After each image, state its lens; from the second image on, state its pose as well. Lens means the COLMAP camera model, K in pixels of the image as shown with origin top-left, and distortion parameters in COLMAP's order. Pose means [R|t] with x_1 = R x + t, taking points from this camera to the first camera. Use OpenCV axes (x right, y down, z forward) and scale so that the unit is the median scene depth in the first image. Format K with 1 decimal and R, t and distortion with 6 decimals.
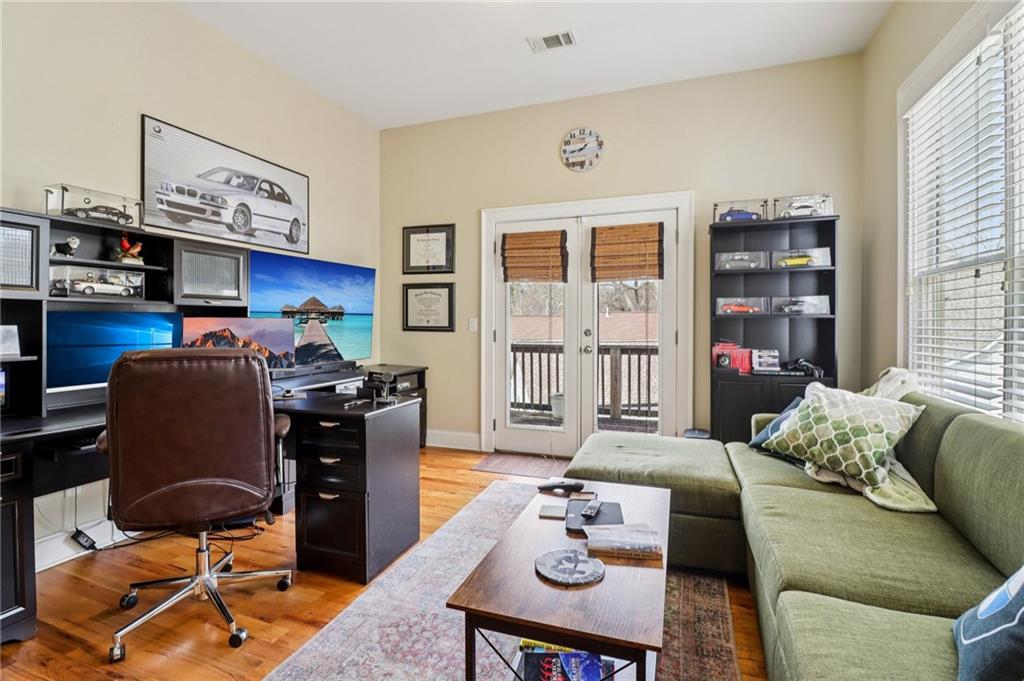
lens RADIAL K [[475.5, 0, 514.6], [0, 475.5, 325.6], [0, 0, 1]] dist [0.002072, -0.010392]
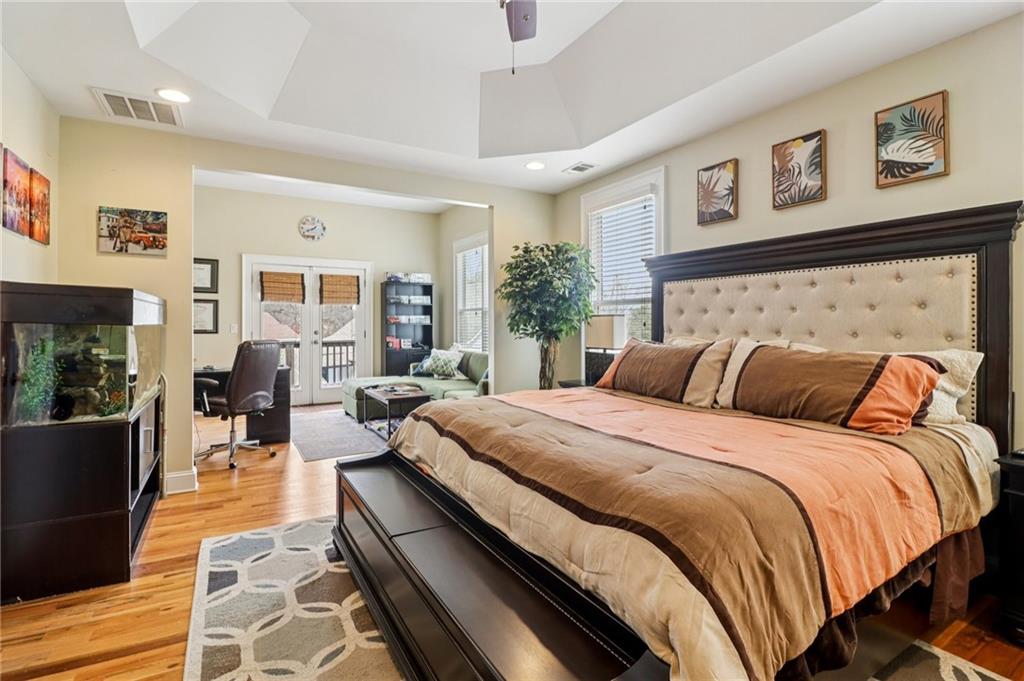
lens RADIAL K [[475.5, 0, 514.6], [0, 475.5, 325.6], [0, 0, 1]] dist [0.002072, -0.010392]
pose [[0.632141, -0.001269, 0.774853, -0.771139], [0.003546, 0.999993, -0.001256, -0.006546], [-0.774846, 0.003541, 0.632141, -0.711624]]
